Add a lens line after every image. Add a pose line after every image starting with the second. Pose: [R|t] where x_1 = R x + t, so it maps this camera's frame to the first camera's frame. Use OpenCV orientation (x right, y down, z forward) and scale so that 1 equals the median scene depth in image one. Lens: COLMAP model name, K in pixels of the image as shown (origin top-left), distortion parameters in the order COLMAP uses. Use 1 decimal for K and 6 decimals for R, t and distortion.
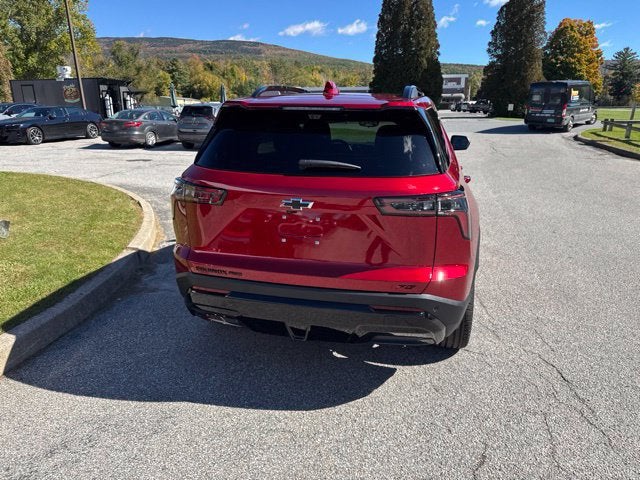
lens RADIAL K [[448.5, 0, 323.9], [0, 448.5, 236.6], [0, 0, 1]] dist [0.025971, -0.033354]
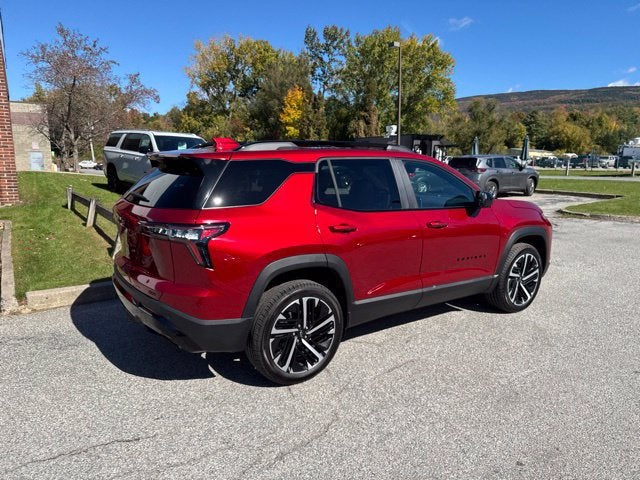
lens RADIAL K [[448.5, 0, 322.4], [0, 448.5, 241.9], [0, 0, 1]] dist [0.025971, -0.033354]
pose [[0.746100, 0.126317, -0.653742, 0.813345], [-0.189449, 0.981531, -0.026560, -0.052179], [0.638313, 0.143667, 0.756251, 0.183280]]
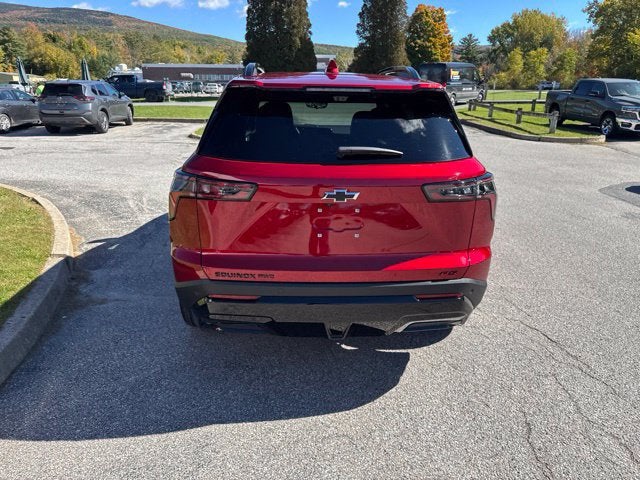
lens RADIAL K [[448.5, 0, 324.3], [0, 448.5, 241.8], [0, 0, 1]] dist [0.025971, -0.033354]
pose [[0.962853, -0.079663, 0.258008, -0.196364], [0.066219, 0.995975, 0.060399, -0.020595], [-0.261781, -0.041070, 0.964253, 0.066368]]
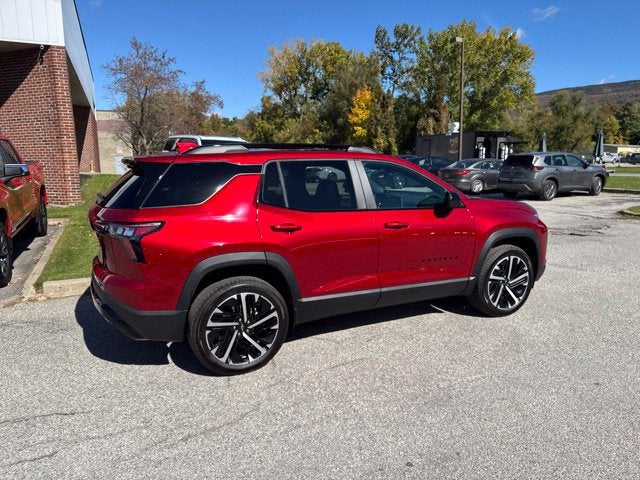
lens RADIAL K [[448.5, 0, 323.2], [0, 448.5, 240.3], [0, 0, 1]] dist [0.025971, -0.033354]
pose [[0.635445, 0.132768, -0.760646, 1.009671], [-0.204340, 0.978900, 0.000157, -0.099290], [0.744617, 0.155331, 0.649167, 0.336558]]
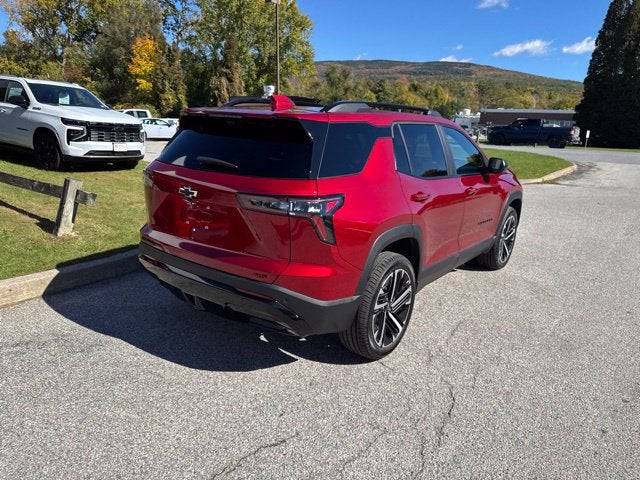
lens RADIAL K [[448.5, 0, 324.8], [0, 448.5, 240.6], [0, 0, 1]] dist [0.025971, -0.033354]
pose [[0.913091, 0.138818, -0.383399, 0.444613], [-0.151298, 0.988485, -0.002423, 0.002820], [0.378648, 0.060220, 0.923580, 0.011217]]
